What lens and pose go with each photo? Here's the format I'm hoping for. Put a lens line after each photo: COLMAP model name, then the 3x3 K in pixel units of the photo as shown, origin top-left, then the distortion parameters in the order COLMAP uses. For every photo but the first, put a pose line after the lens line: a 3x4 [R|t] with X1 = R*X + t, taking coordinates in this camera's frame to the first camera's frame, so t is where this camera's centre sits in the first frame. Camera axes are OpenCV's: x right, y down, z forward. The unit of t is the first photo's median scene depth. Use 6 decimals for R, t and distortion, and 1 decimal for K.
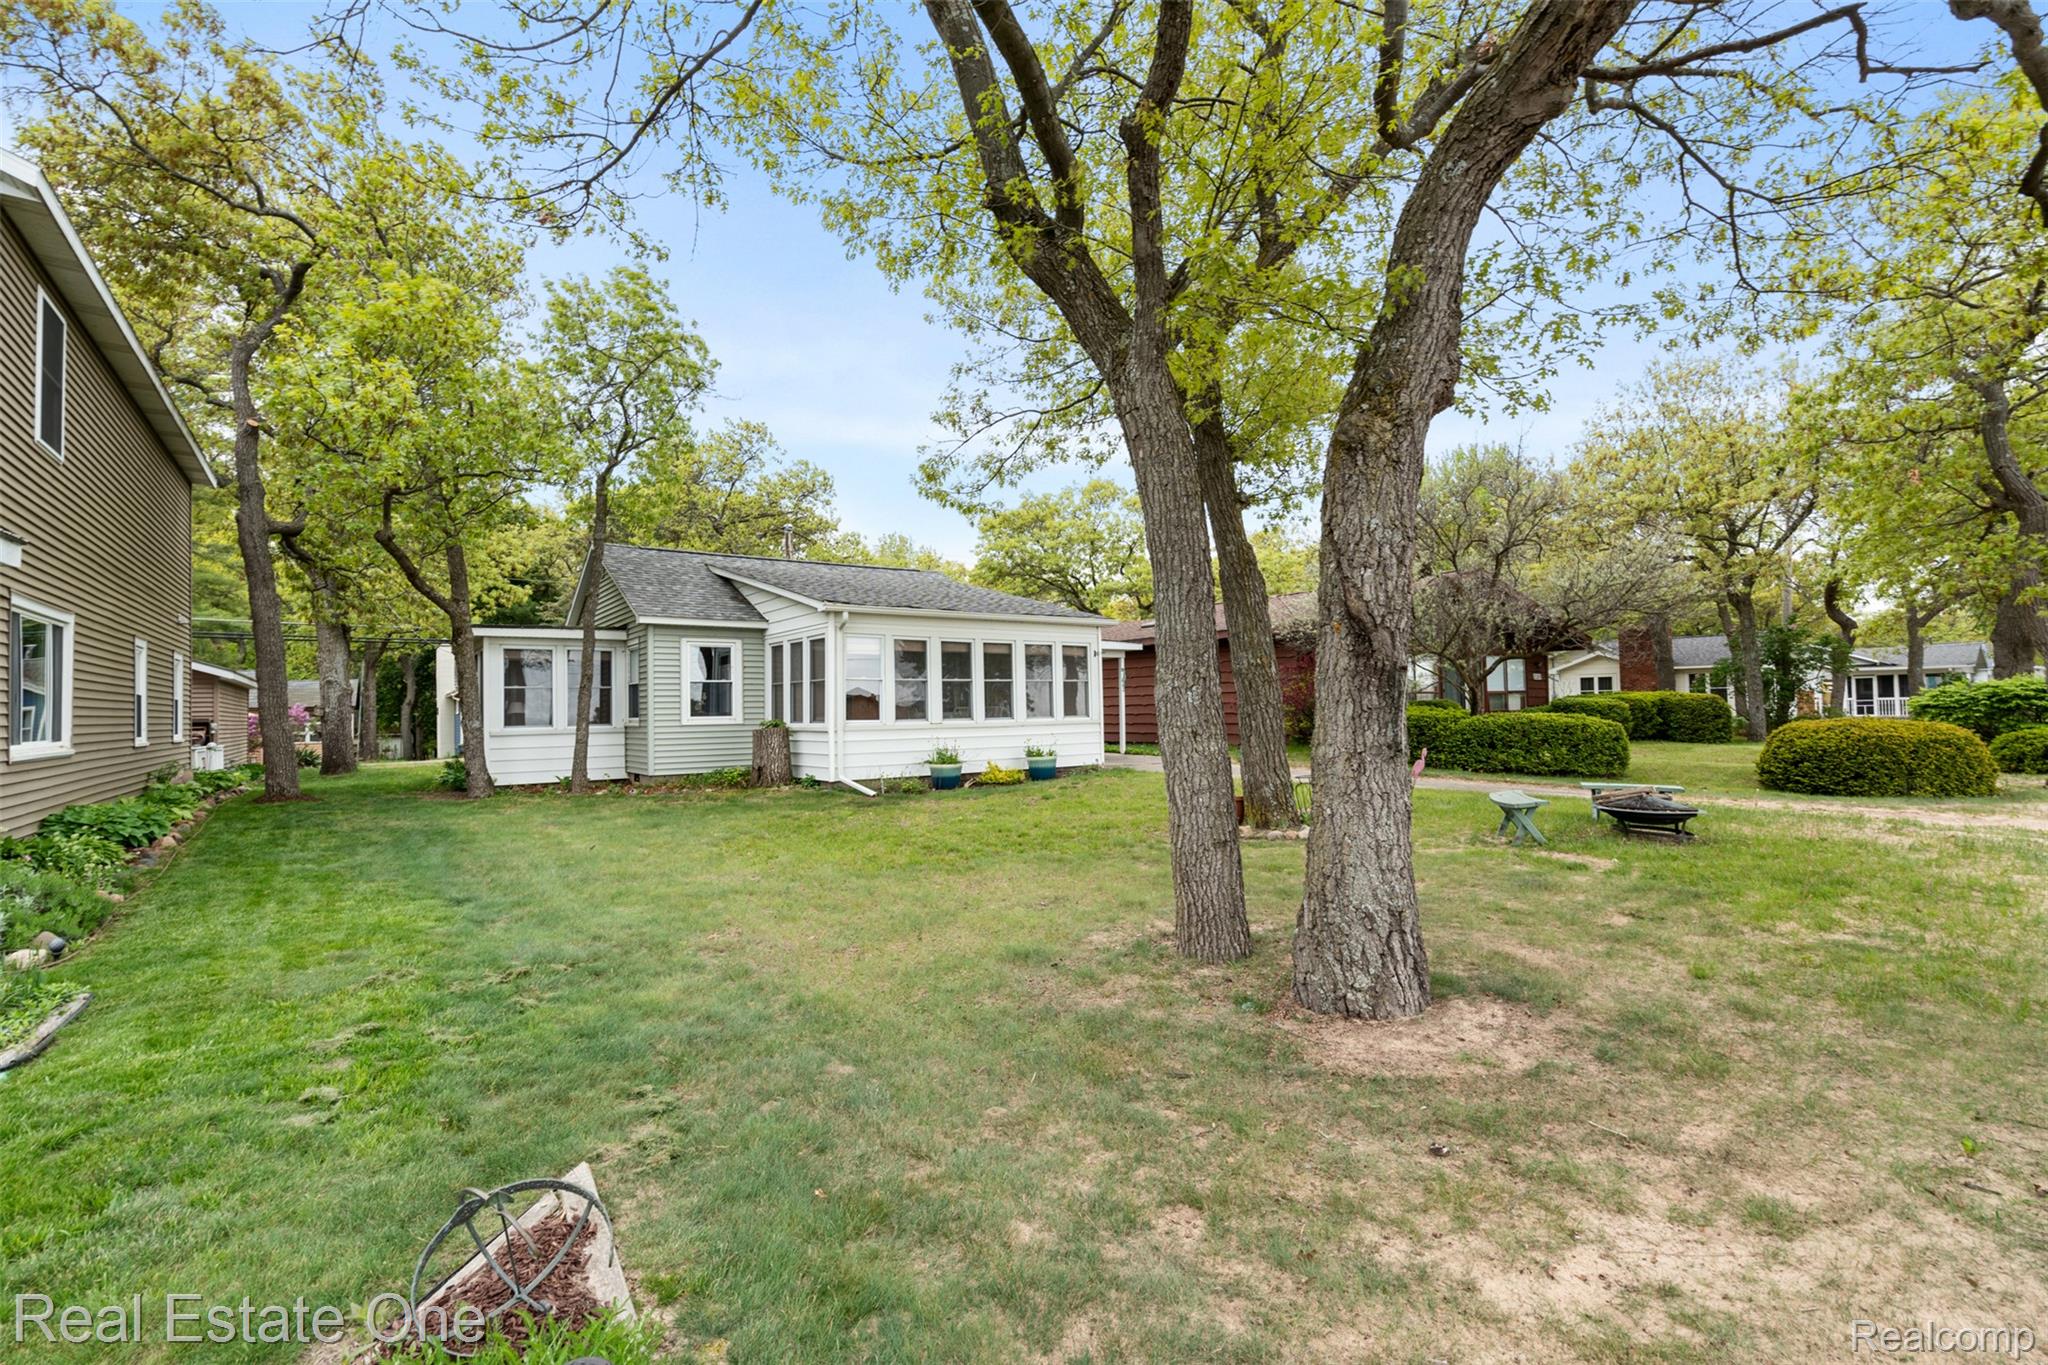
lens RADIAL K [[917.6, 0, 1024.0], [0, 917.6, 682.5], [0, 0, 1]] dist [-0.022300, 0.000392]
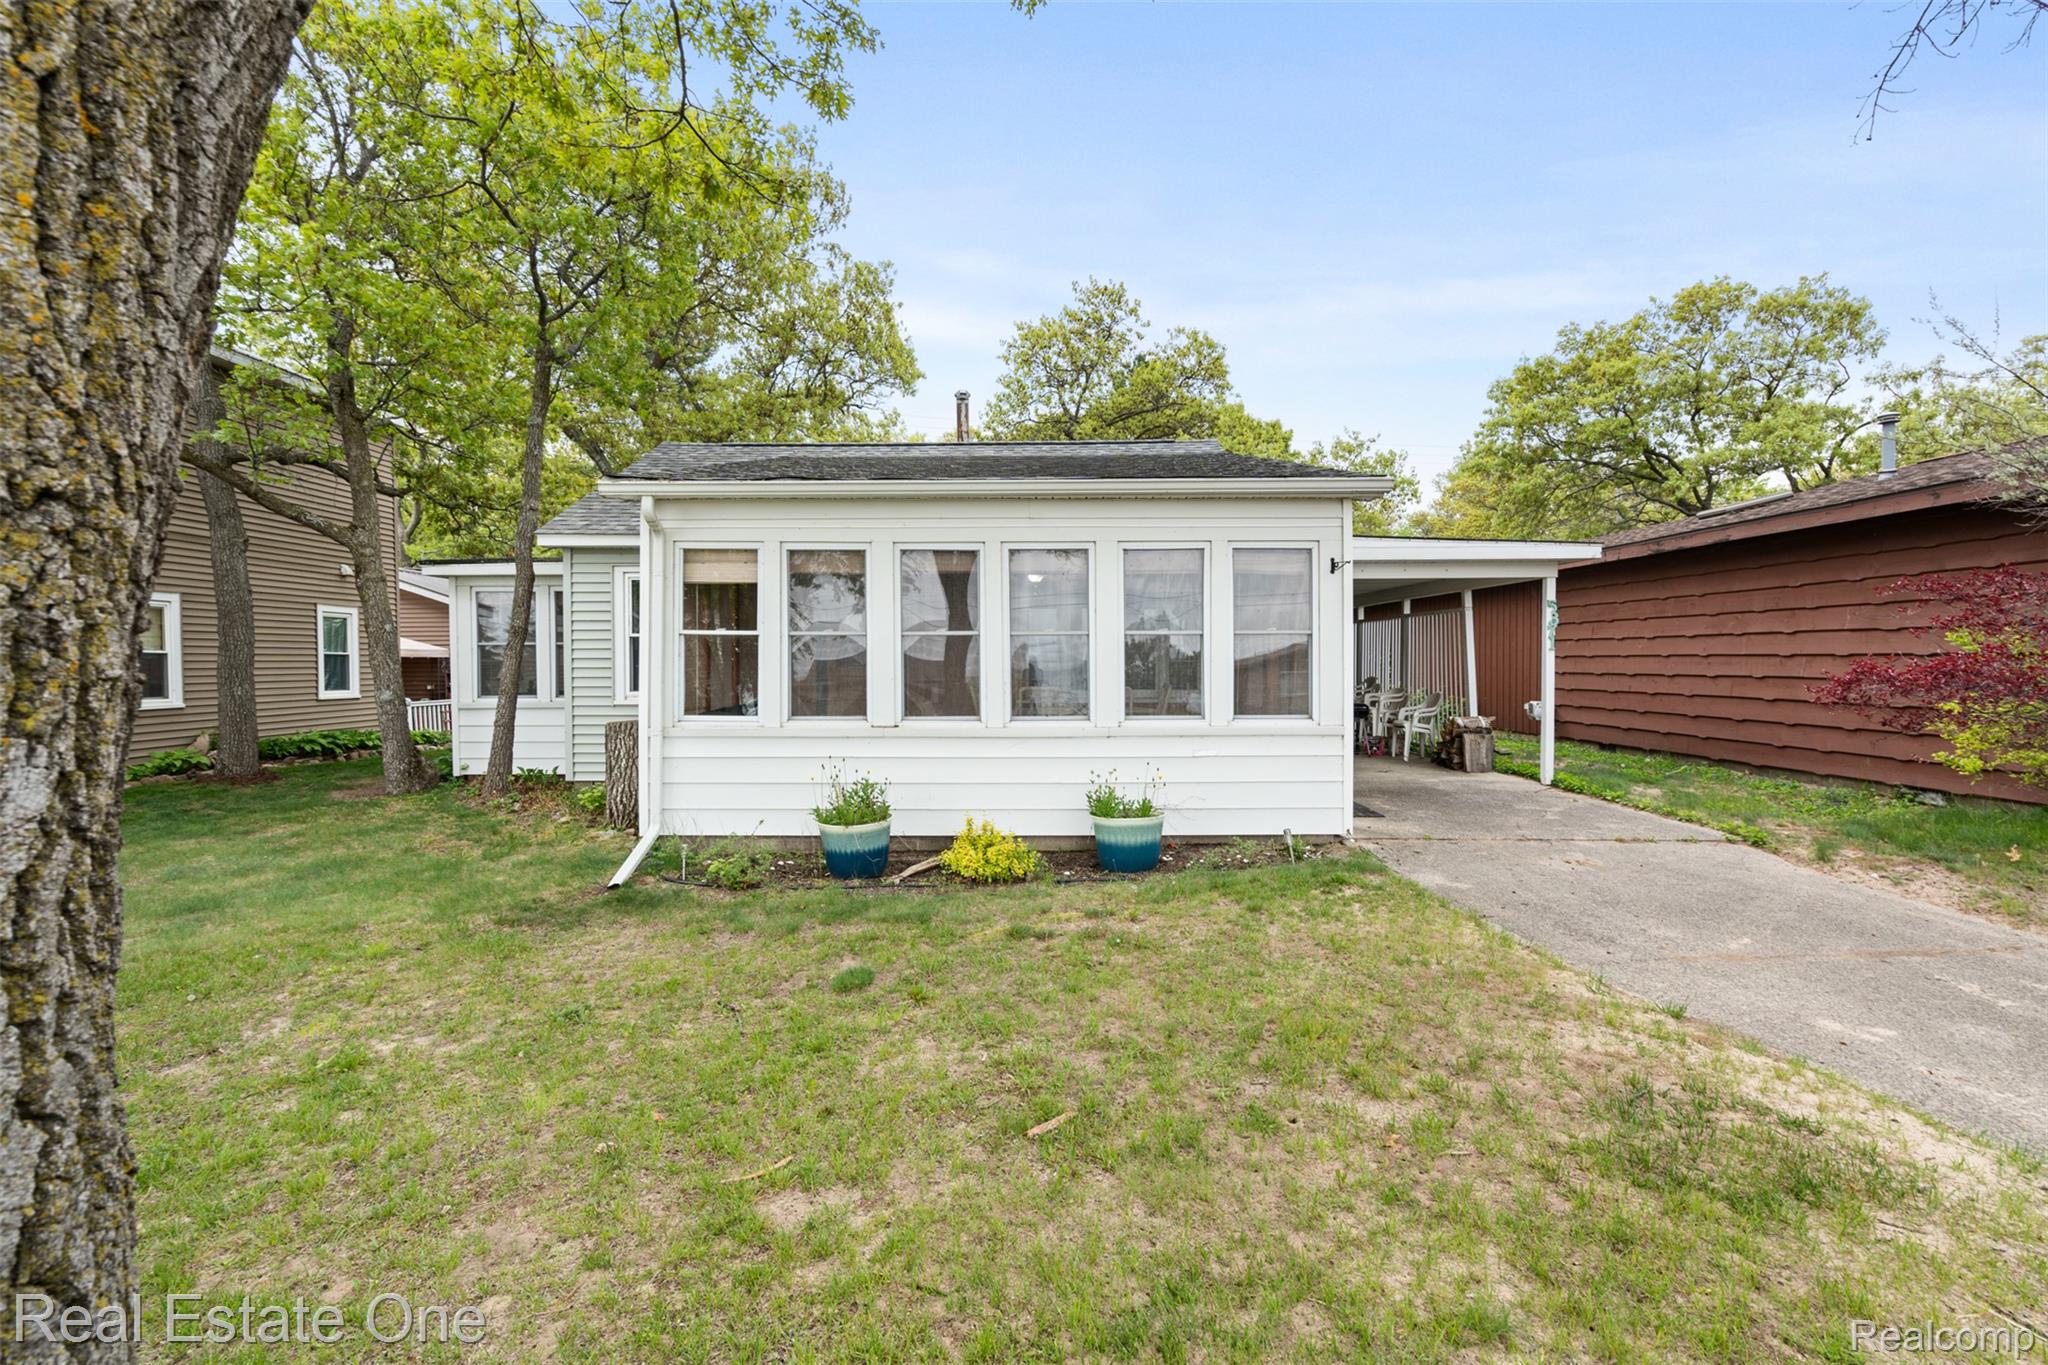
lens RADIAL K [[950.7, 0, 1017.7], [0, 950.7, 671.3], [0, 0, 1]] dist [-0.000658, 0.001438]
pose [[0.808153, 0.022327, -0.588549, 0.237392], [0.006677, 0.998870, 0.047062, -0.005667], [0.588935, -0.041963, 0.807090, 0.624587]]
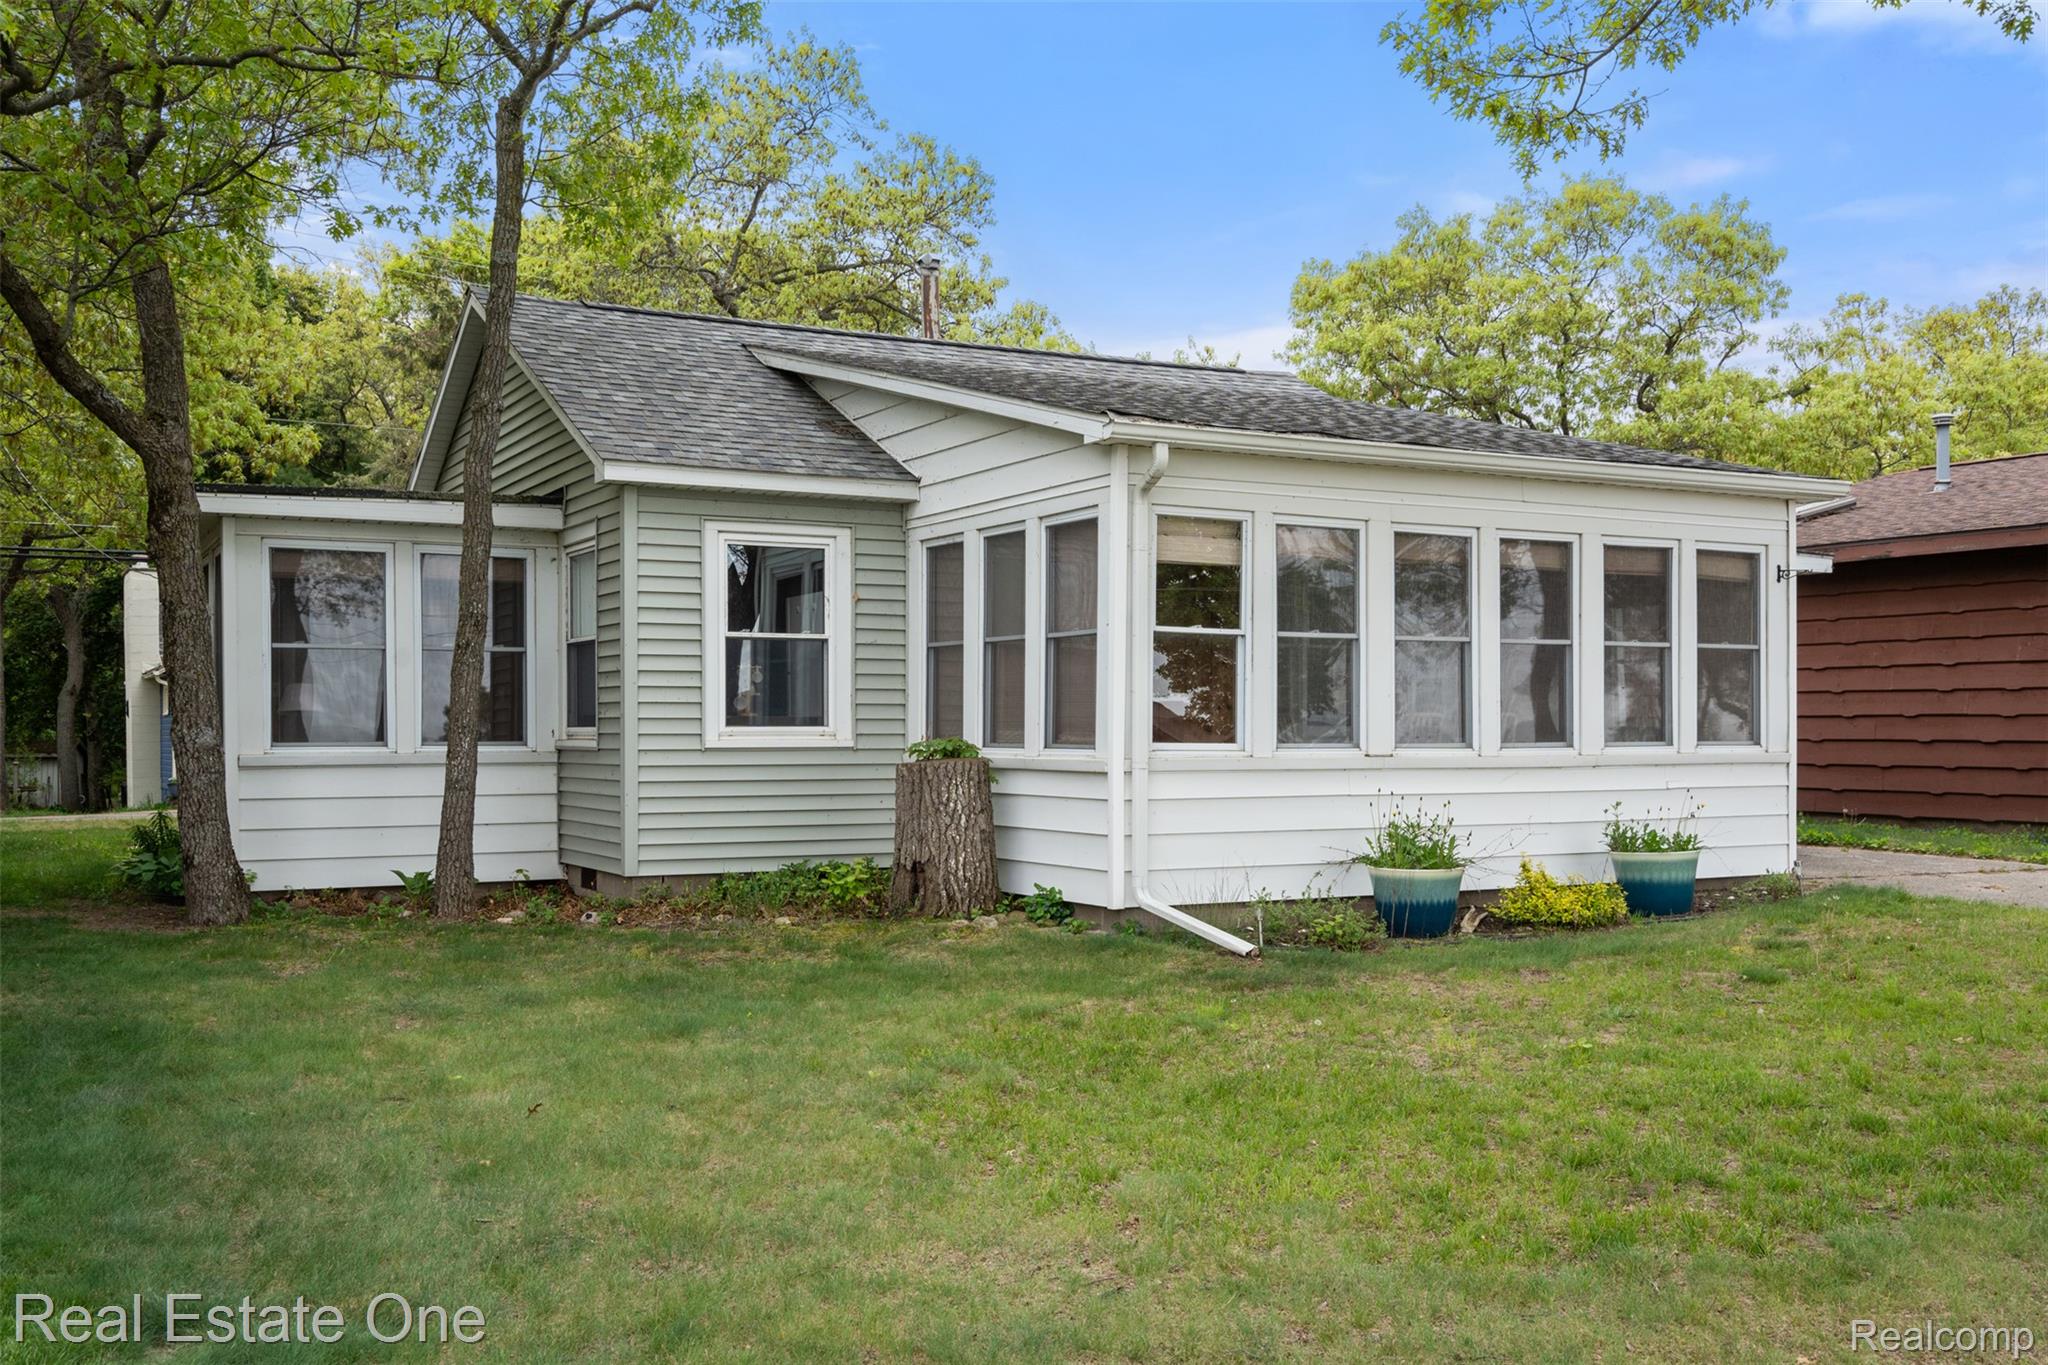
lens RADIAL K [[1952.1, 0, 1030.0], [0, 1952.1, 742.9], [0, 0, 1]] dist [-0.021703, -0.027316]
pose [[0.990341, 0.017855, -0.137502, -0.122976], [-0.012386, 0.999102, 0.040523, 0.009296], [0.138102, -0.038429, 0.989672, 0.200024]]
